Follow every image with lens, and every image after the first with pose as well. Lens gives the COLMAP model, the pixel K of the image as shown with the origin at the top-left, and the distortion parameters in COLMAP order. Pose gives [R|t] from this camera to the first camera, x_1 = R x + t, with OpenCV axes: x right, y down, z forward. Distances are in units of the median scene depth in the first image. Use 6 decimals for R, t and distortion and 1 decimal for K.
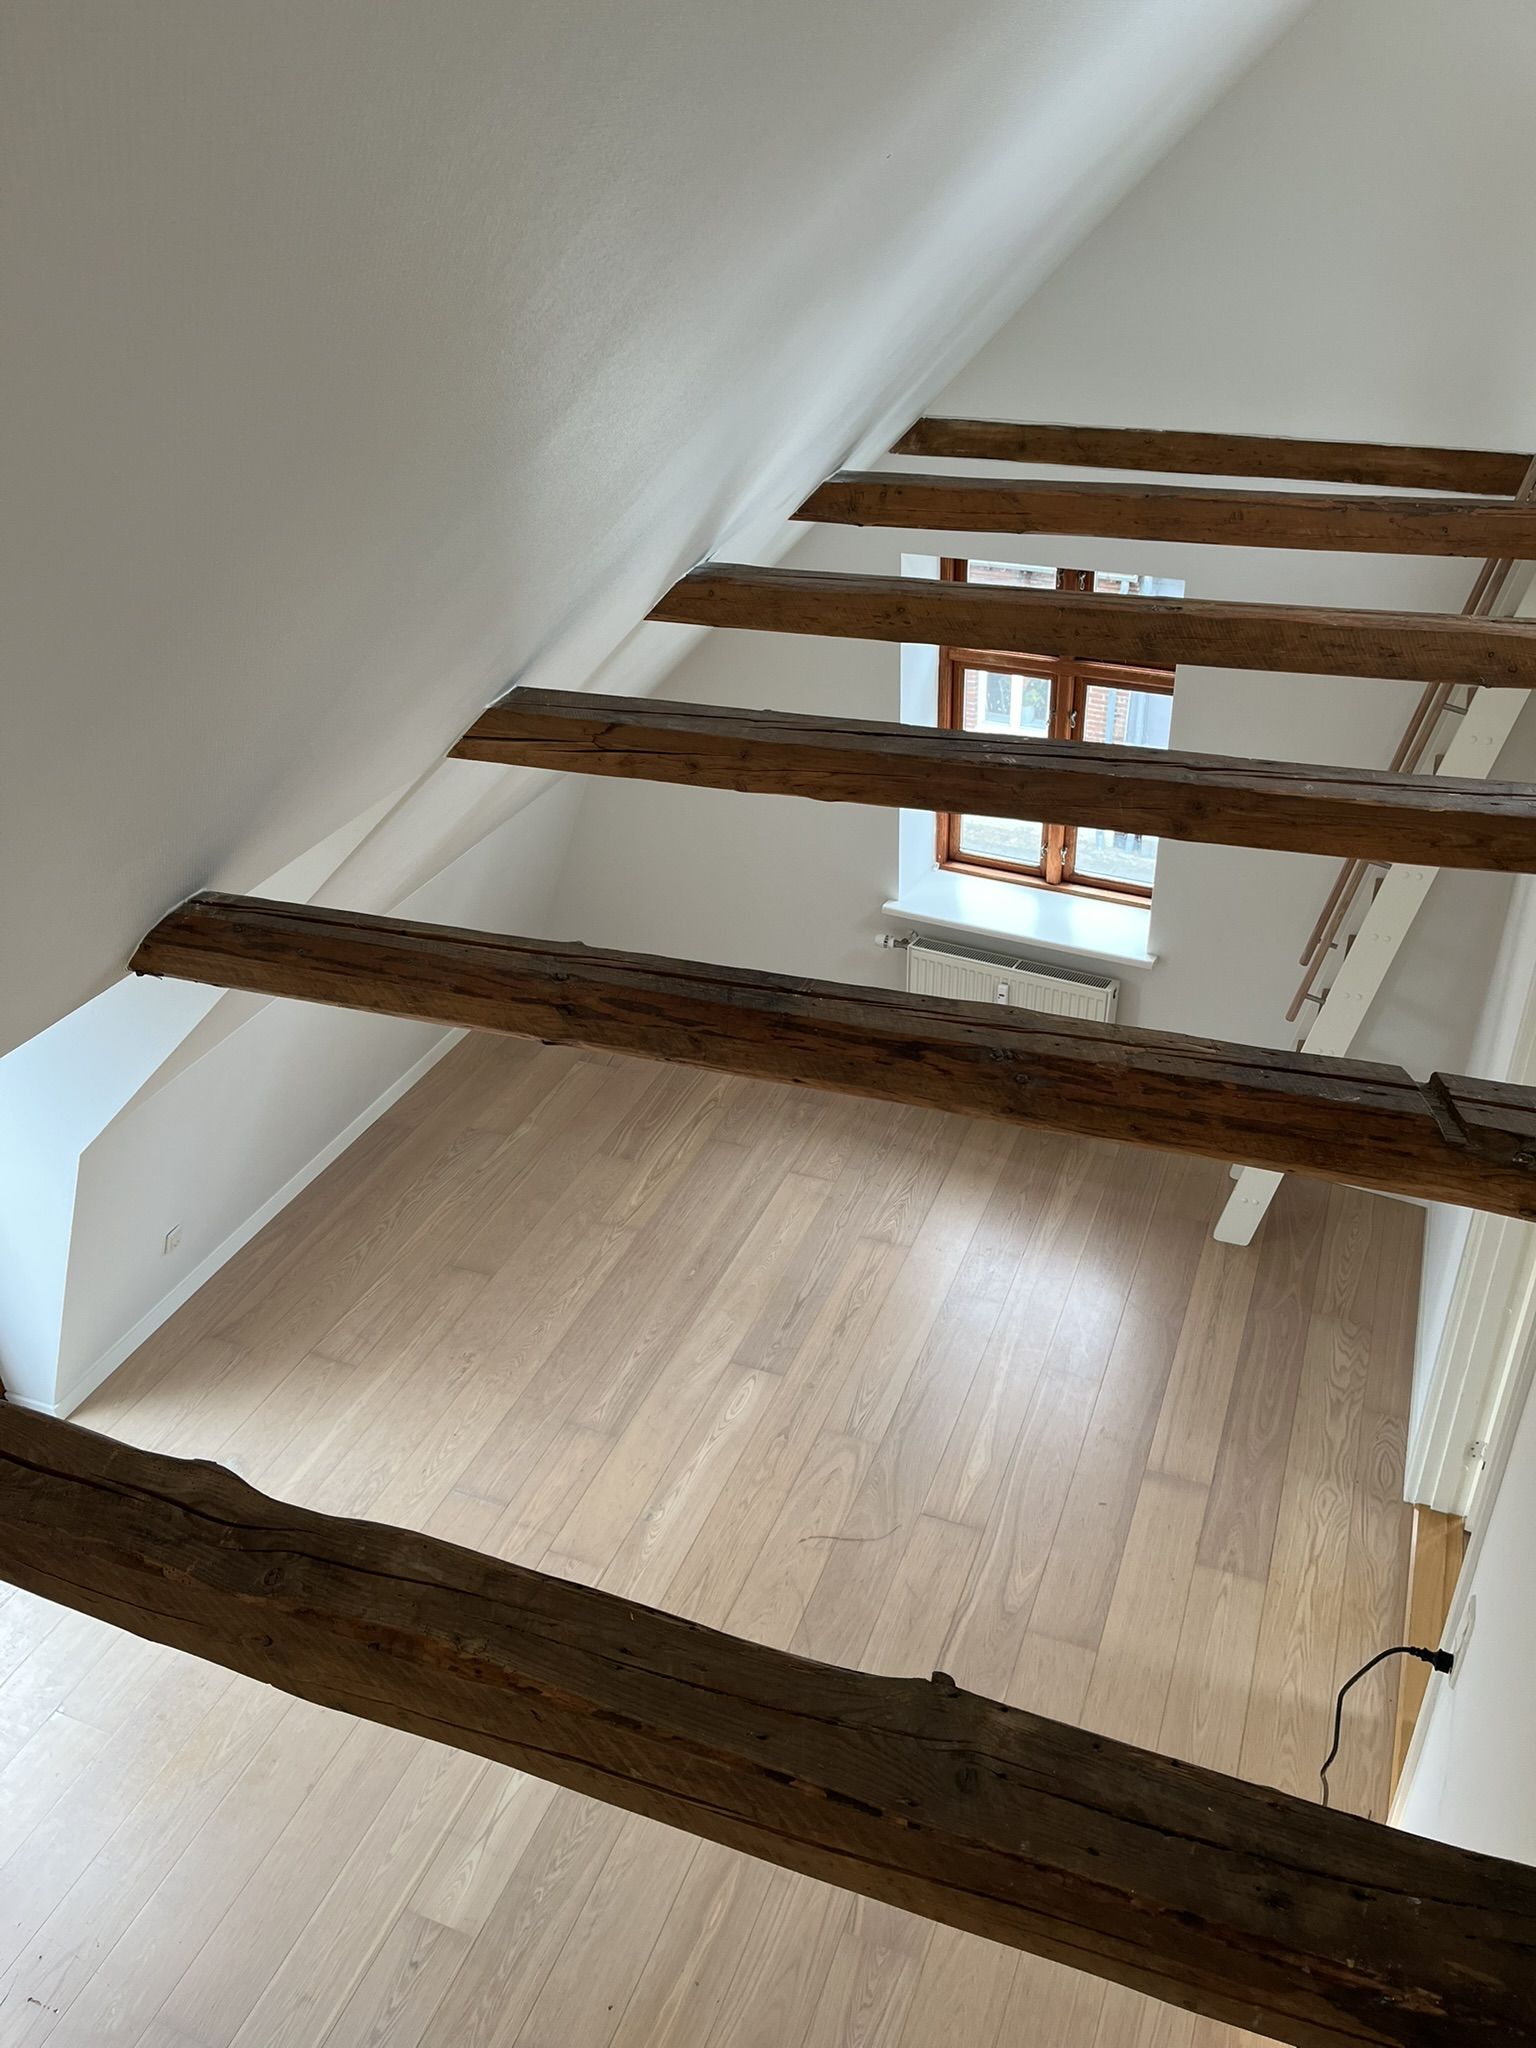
lens RADIAL K [[1561.6, 0, 768.0], [0, 1561.6, 1024.0], [0, 0, 1]] dist [0.038346, -0.000761]
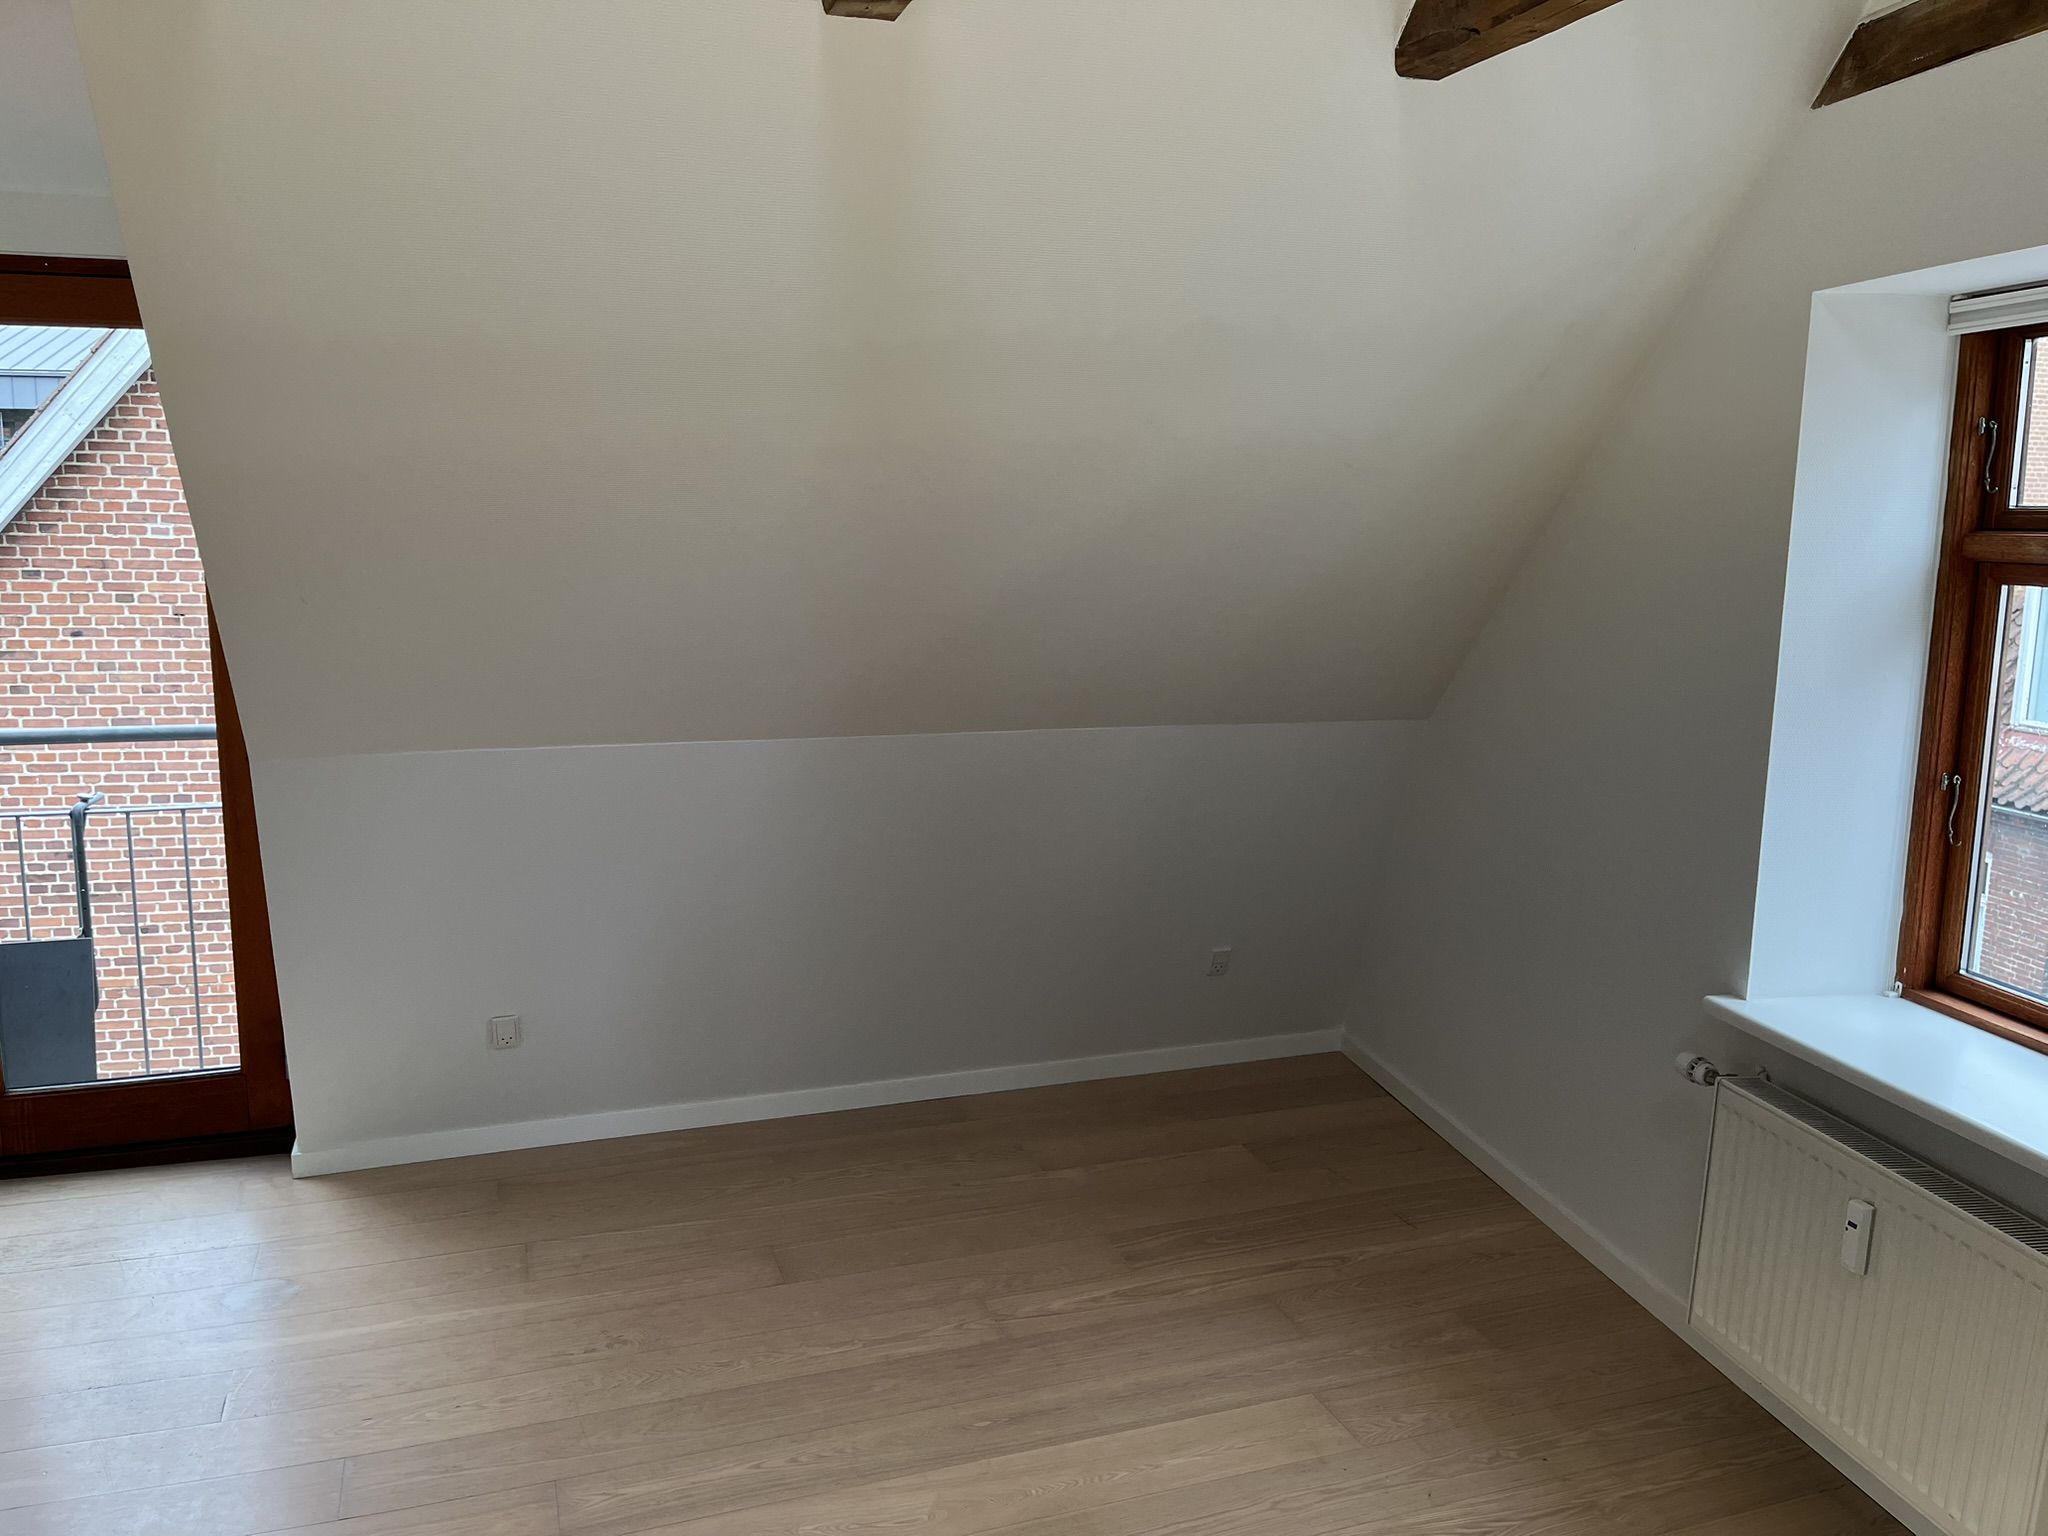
lens RADIAL K [[1561.6, 0, 1024.0], [0, 1561.6, 768.0], [0, 0, 1]] dist [0.038346, -0.000761]
pose [[0.650841, 0.155493, -0.743120, 0.316662], [-0.420244, 0.888961, -0.182050, 0.047226], [0.632298, 0.430778, 0.643918, 0.531295]]
